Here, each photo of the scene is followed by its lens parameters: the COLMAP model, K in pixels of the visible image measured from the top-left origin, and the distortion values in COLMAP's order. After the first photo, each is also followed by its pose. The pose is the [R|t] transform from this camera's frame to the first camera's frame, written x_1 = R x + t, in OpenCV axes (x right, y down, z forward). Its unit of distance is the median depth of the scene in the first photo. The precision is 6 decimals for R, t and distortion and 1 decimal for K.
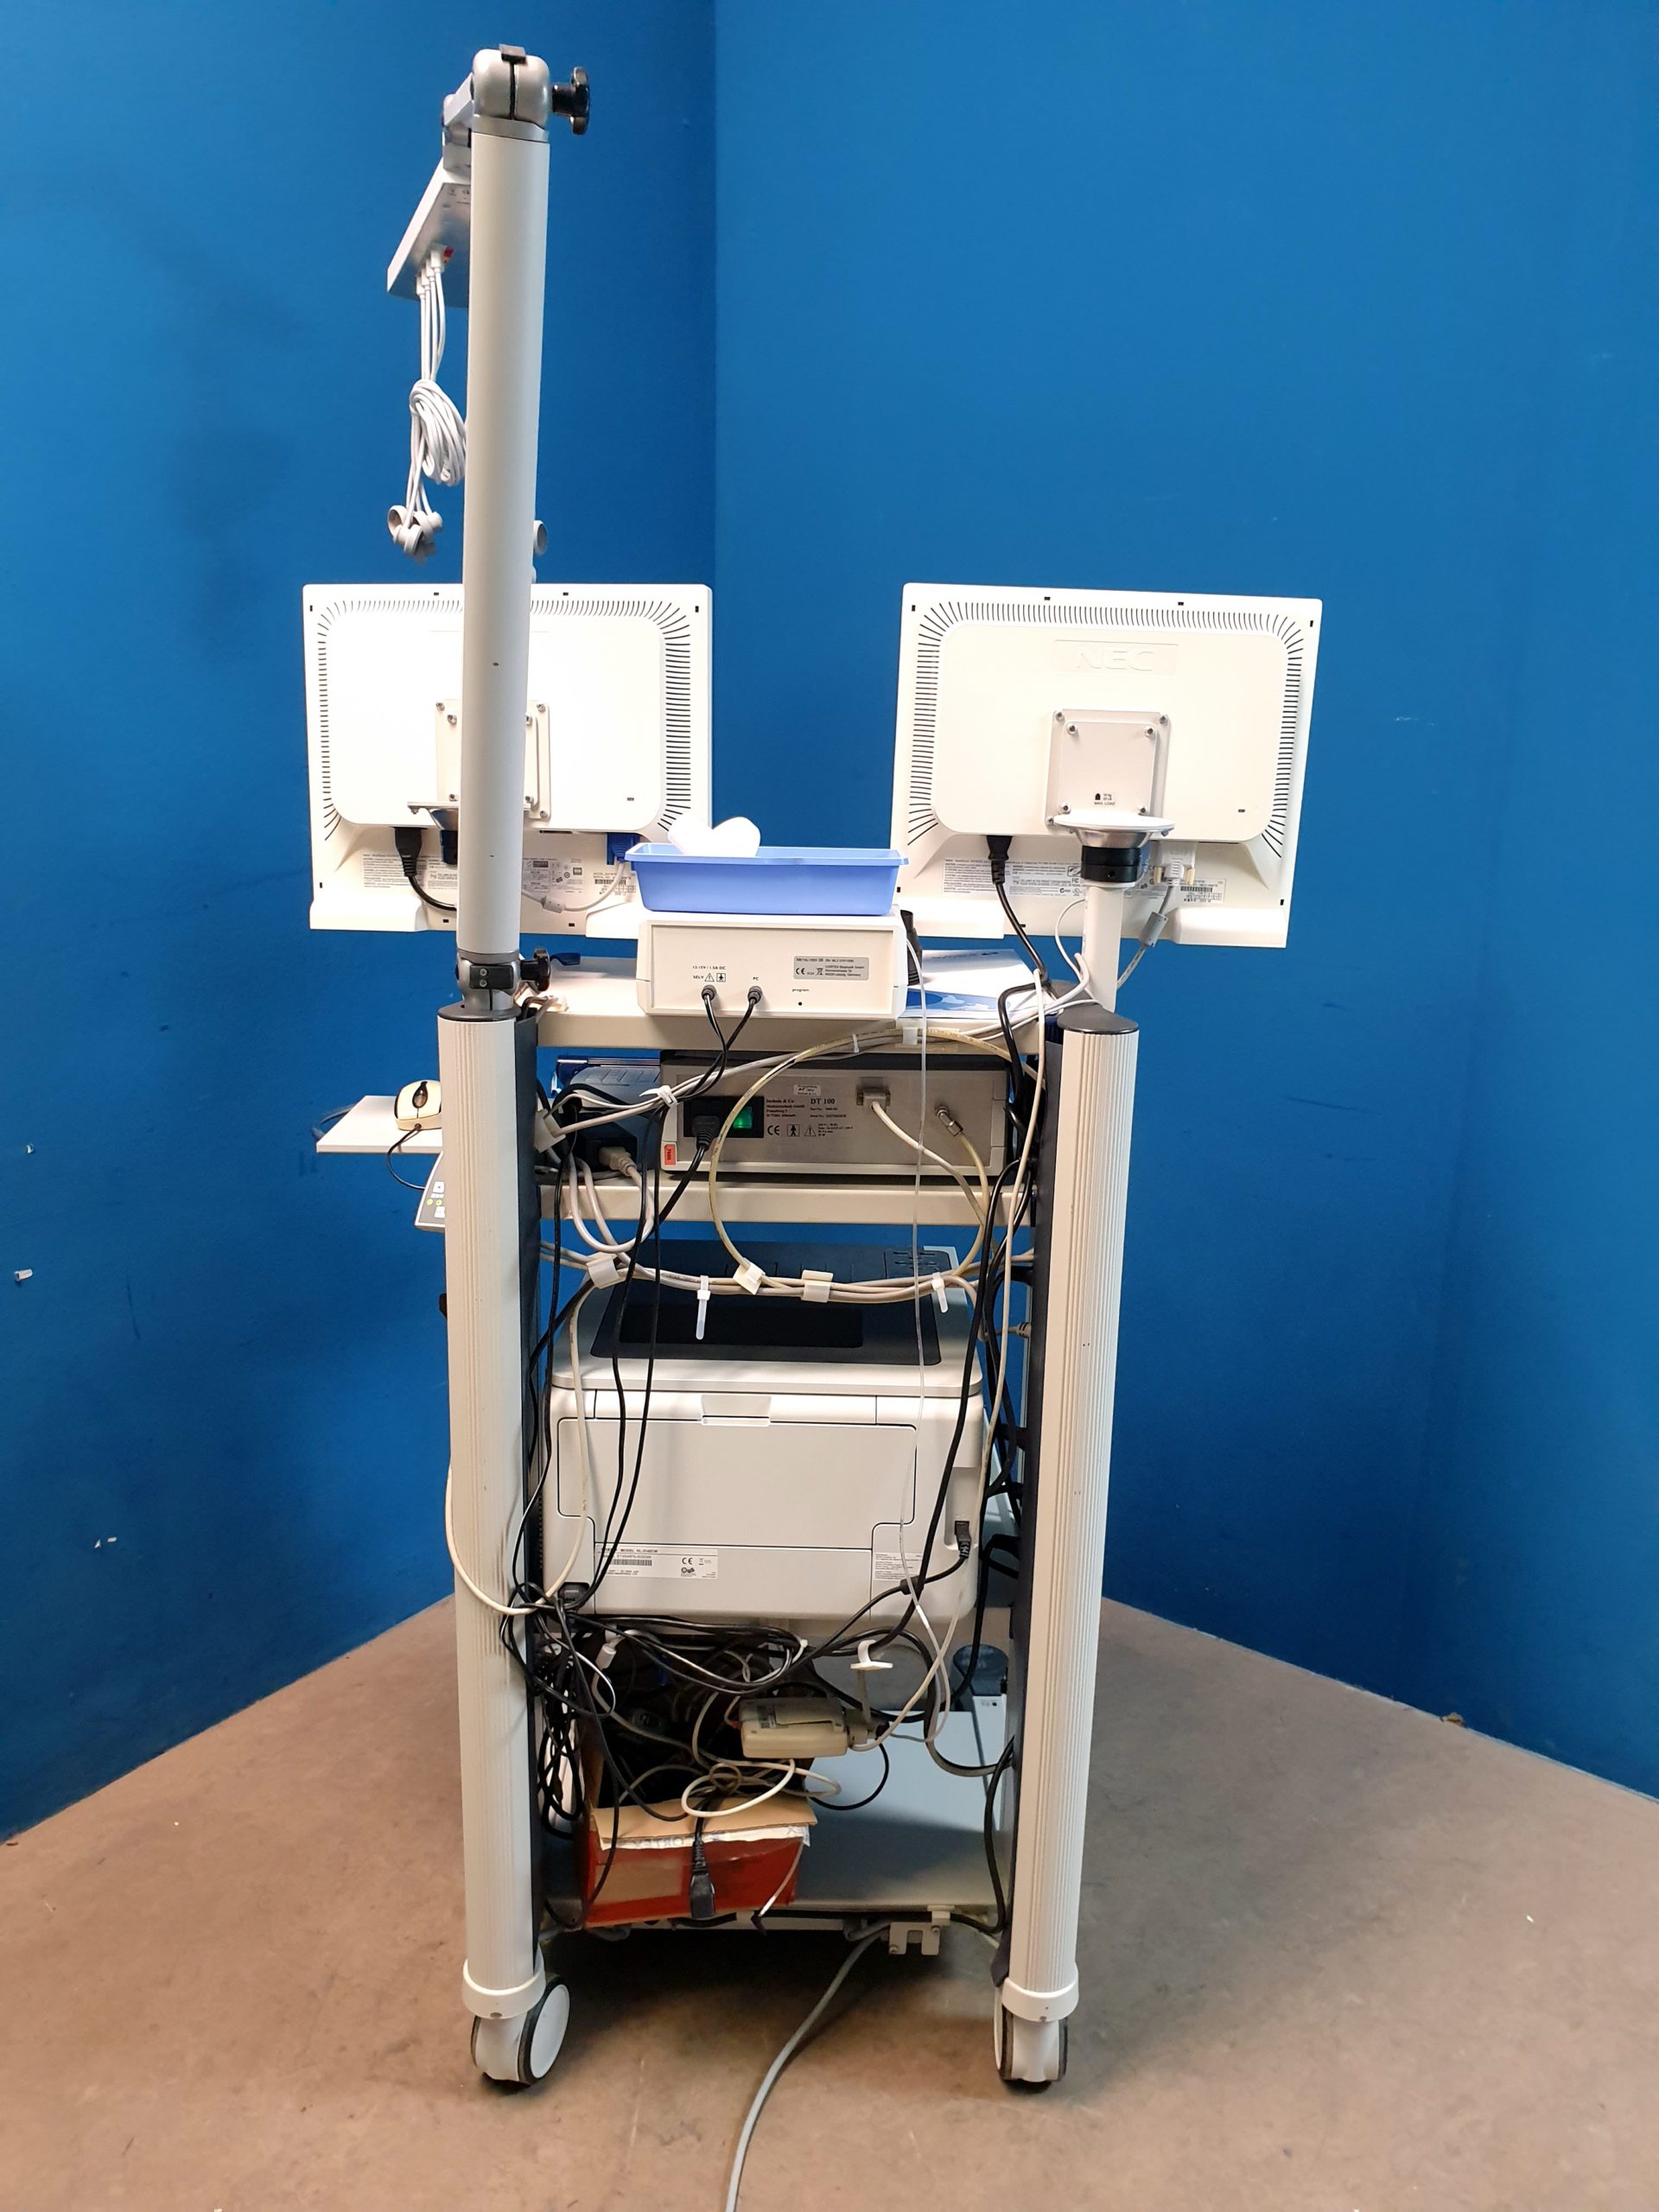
lens RADIAL K [[1680.0, 0, 818.2], [0, 1680.0, 1104.1], [0, 0, 1]] dist [0.026548, -0.000151]
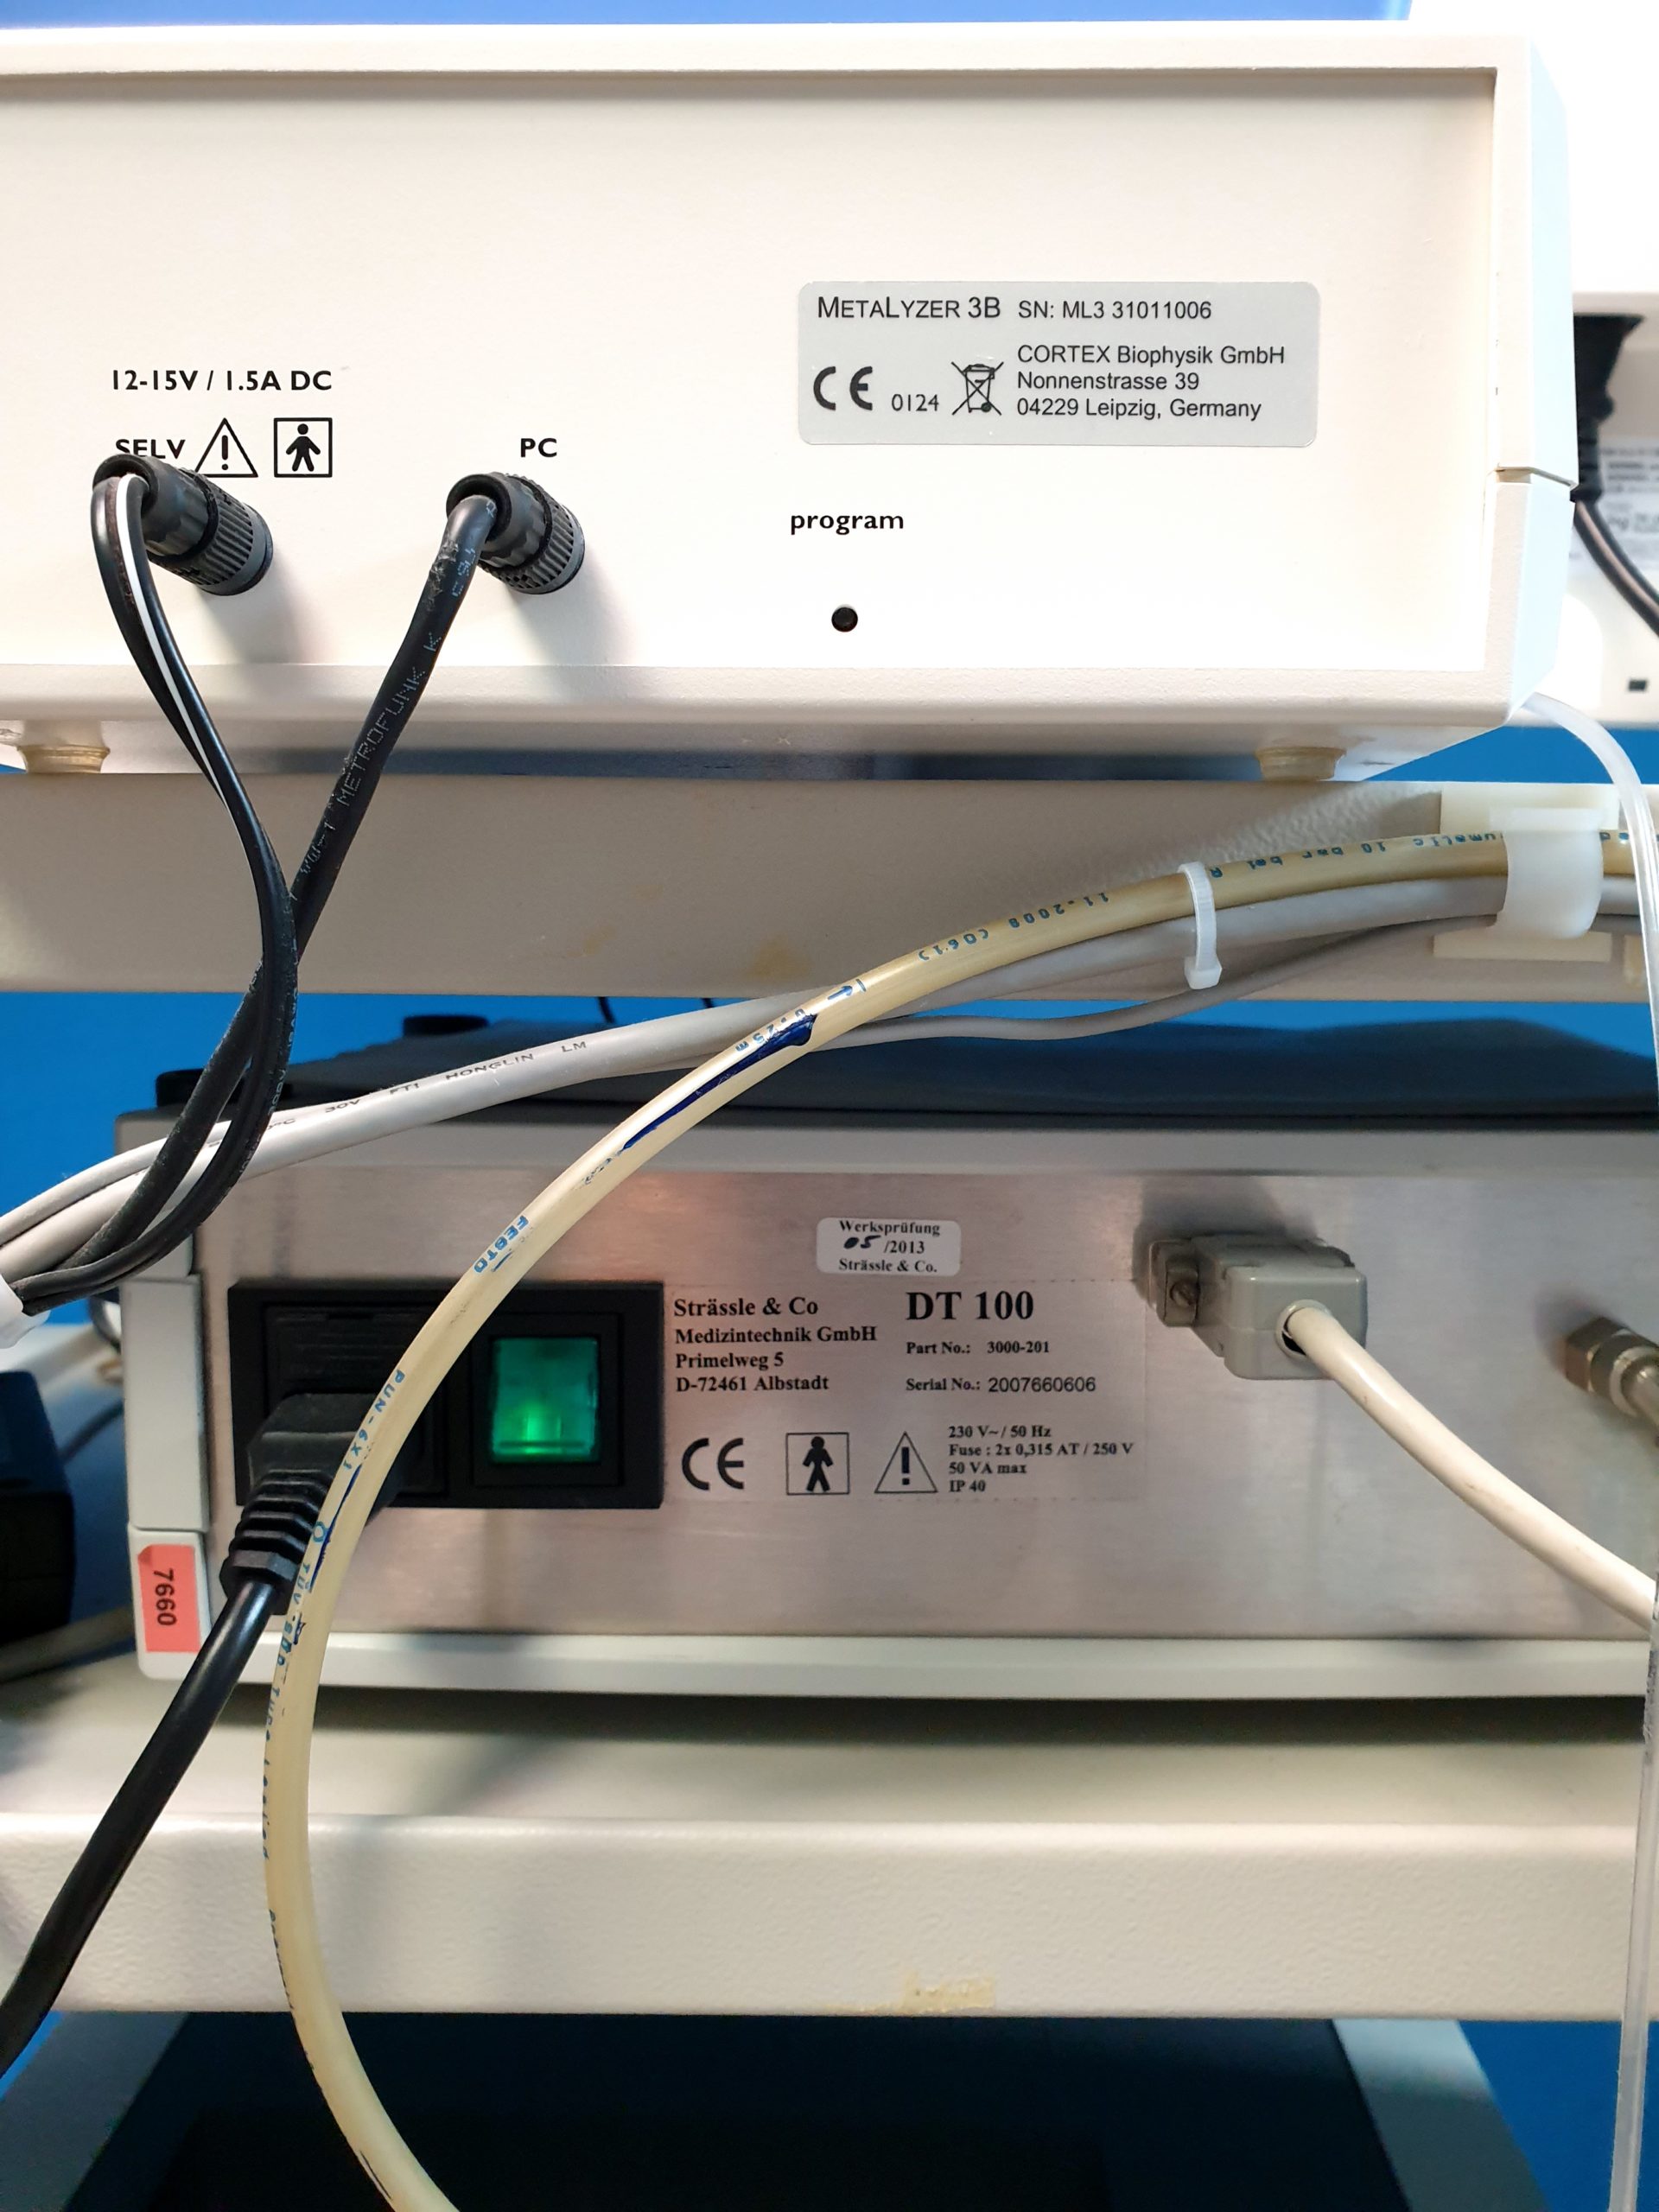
lens RADIAL K [[1680.0, 0, 827.2], [0, 1680.0, 1103.6], [0, 0, 1]] dist [0.026548, -0.000151]
pose [[0.999664, -0.012617, -0.022653, -0.009115], [0.009360, 0.990314, -0.138529, 0.001779], [0.024181, 0.138271, 0.990099, 0.816926]]
